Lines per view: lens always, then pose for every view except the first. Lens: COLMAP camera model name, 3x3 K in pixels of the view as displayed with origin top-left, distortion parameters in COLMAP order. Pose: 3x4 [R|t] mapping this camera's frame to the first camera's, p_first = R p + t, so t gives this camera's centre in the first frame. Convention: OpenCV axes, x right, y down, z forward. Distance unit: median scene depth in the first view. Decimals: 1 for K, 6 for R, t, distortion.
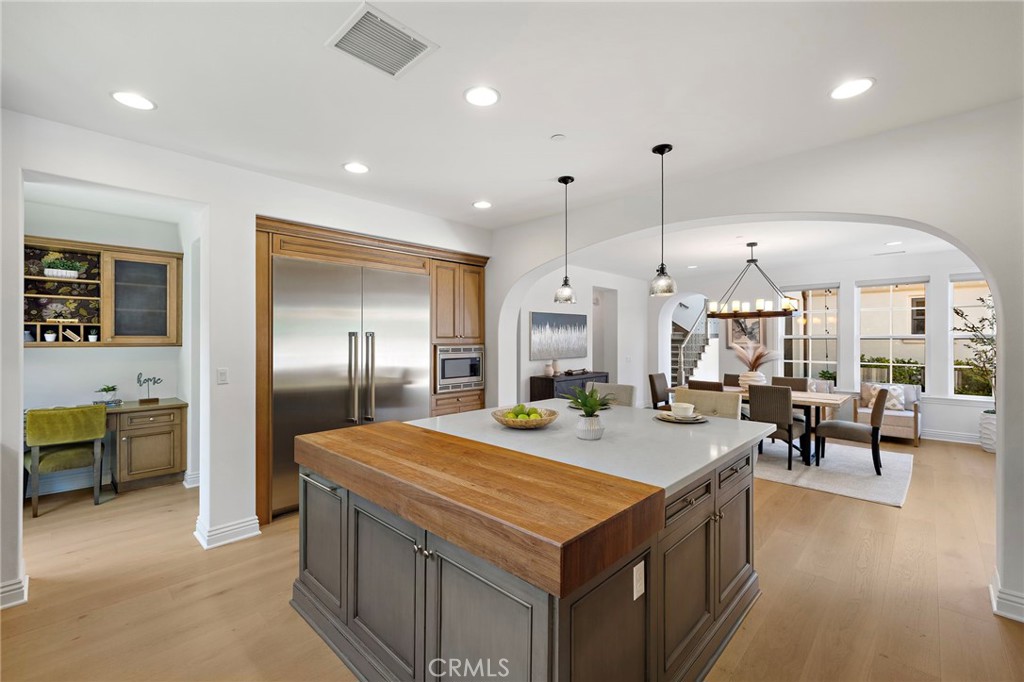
lens RADIAL K [[432.9, 0, 510.4], [0, 432.9, 345.2], [0, 0, 1]] dist [0.002584, -0.000303]
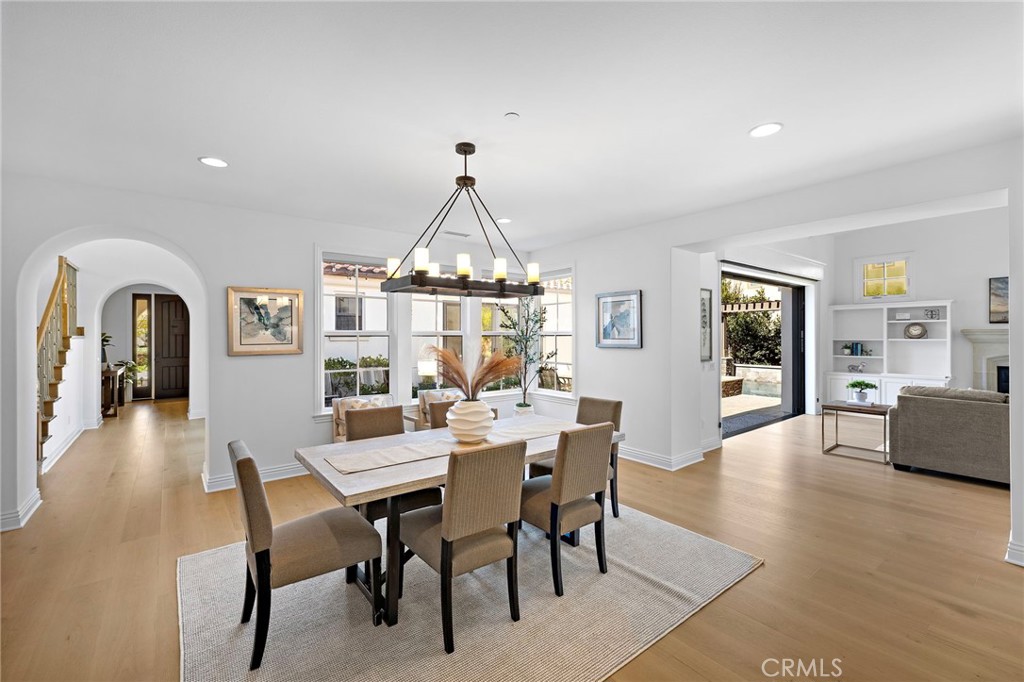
lens RADIAL K [[432.9, 0, 510.4], [0, 432.9, 345.2], [0, 0, 1]] dist [0.002584, -0.000303]
pose [[0.133249, -0.018973, 0.990901, 0.048391], [0.012993, 0.999764, 0.017396, -0.009613], [-0.990997, 0.010557, 0.133464, 0.634351]]
